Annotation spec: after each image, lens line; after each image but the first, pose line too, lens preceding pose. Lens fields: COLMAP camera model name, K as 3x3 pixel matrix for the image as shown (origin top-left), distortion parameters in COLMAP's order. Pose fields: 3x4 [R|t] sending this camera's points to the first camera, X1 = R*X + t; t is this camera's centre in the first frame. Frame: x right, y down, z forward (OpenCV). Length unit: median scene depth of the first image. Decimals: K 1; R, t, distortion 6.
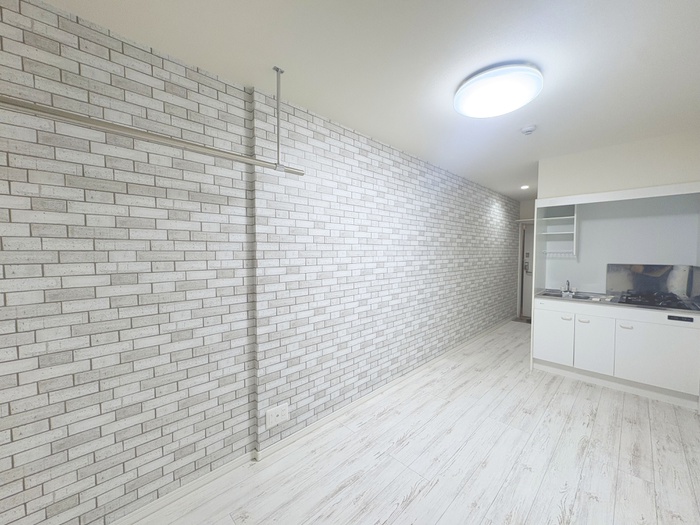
lens RADIAL K [[277.7, 0, 346.9], [0, 277.7, 263.9], [0, 0, 1]] dist [0.002381, 0.000430]
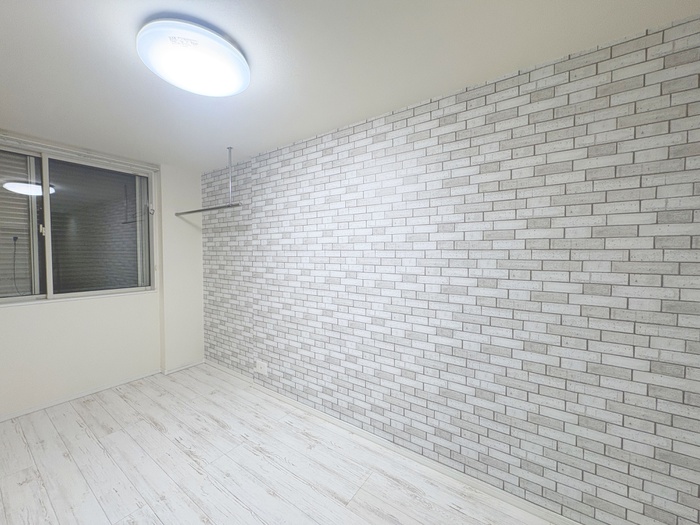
lens RADIAL K [[271.1, 0, 354.4], [0, 271.1, 269.3], [0, 0, 1]] dist [-0.001425, 0.000030]
pose [[0.211650, 0.046071, -0.976259, 1.325025], [-0.059512, 0.997642, 0.034178, -0.059273], [0.975532, 0.050866, 0.213893, 1.228156]]
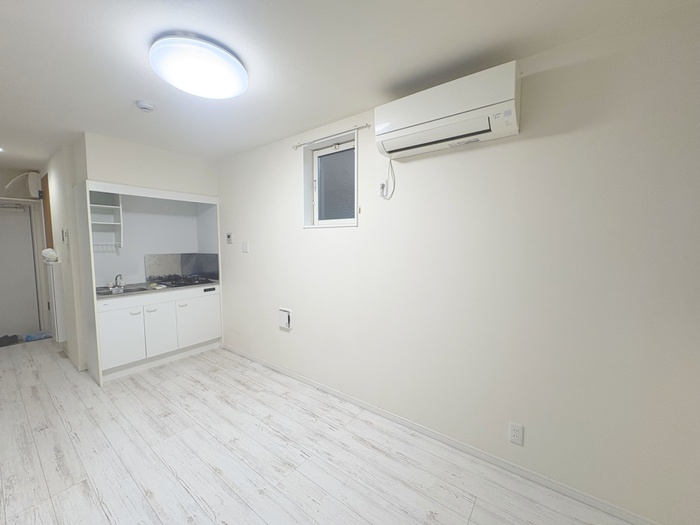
lens RADIAL K [[280.2, 0, 350.0], [0, 280.2, 262.5], [0, 0, 1]] dist [0.001858, 0.000339]
pose [[-0.155829, -0.071028, 0.985227, -0.461242], [0.052172, 0.995427, 0.080015, -0.029832], [-0.986405, 0.063869, -0.151411, 0.665468]]
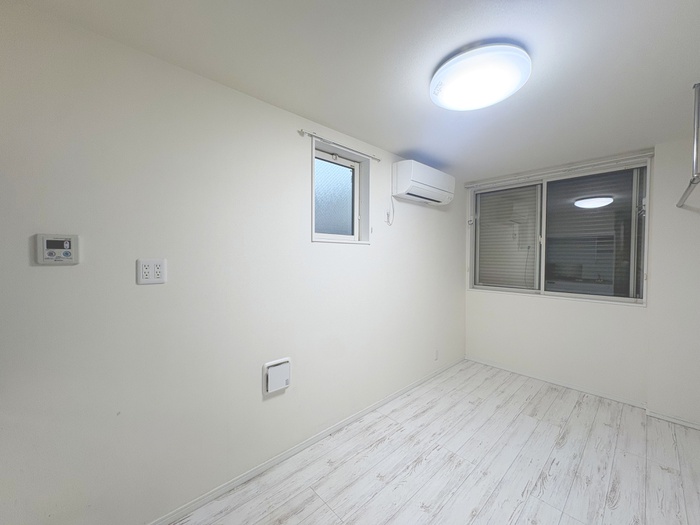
lens RADIAL K [[280.2, 0, 350.0], [0, 280.2, 262.5], [0, 0, 1]] dist [0.001858, 0.000339]
pose [[-0.999889, -0.007523, 0.012834, 0.873982], [-0.006483, 0.996837, 0.079213, -0.110329], [-0.013390, 0.079121, -0.996775, 1.815747]]
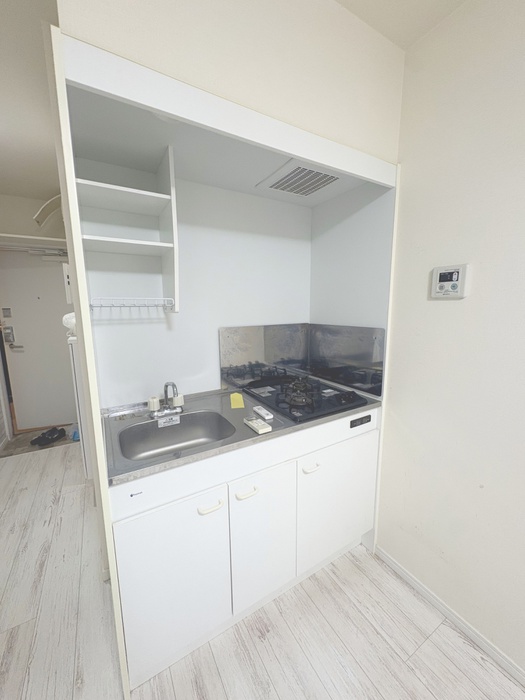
lens RADIAL K [[277.7, 0, 262.5], [0, 277.7, 350.0], [0, 0, 1]] dist [0.002381, 0.000430]
pose [[0.230889, -0.152165, 0.961008, 0.858840], [0.056213, 0.988132, 0.142955, -0.048243], [-0.971355, 0.021015, 0.236703, 1.427051]]
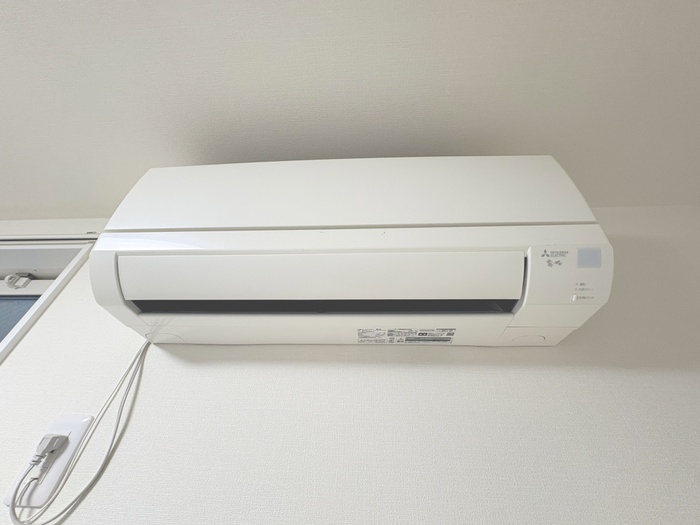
lens RADIAL K [[280.2, 0, 350.0], [0, 280.2, 262.5], [0, 0, 1]] dist [0.001858, 0.000339]
pose [[-0.683121, 0.451618, 0.573923, 0.275530], [0.006040, 0.789334, -0.613934, -0.218081], [-0.730281, -0.415925, -0.541938, 0.348167]]
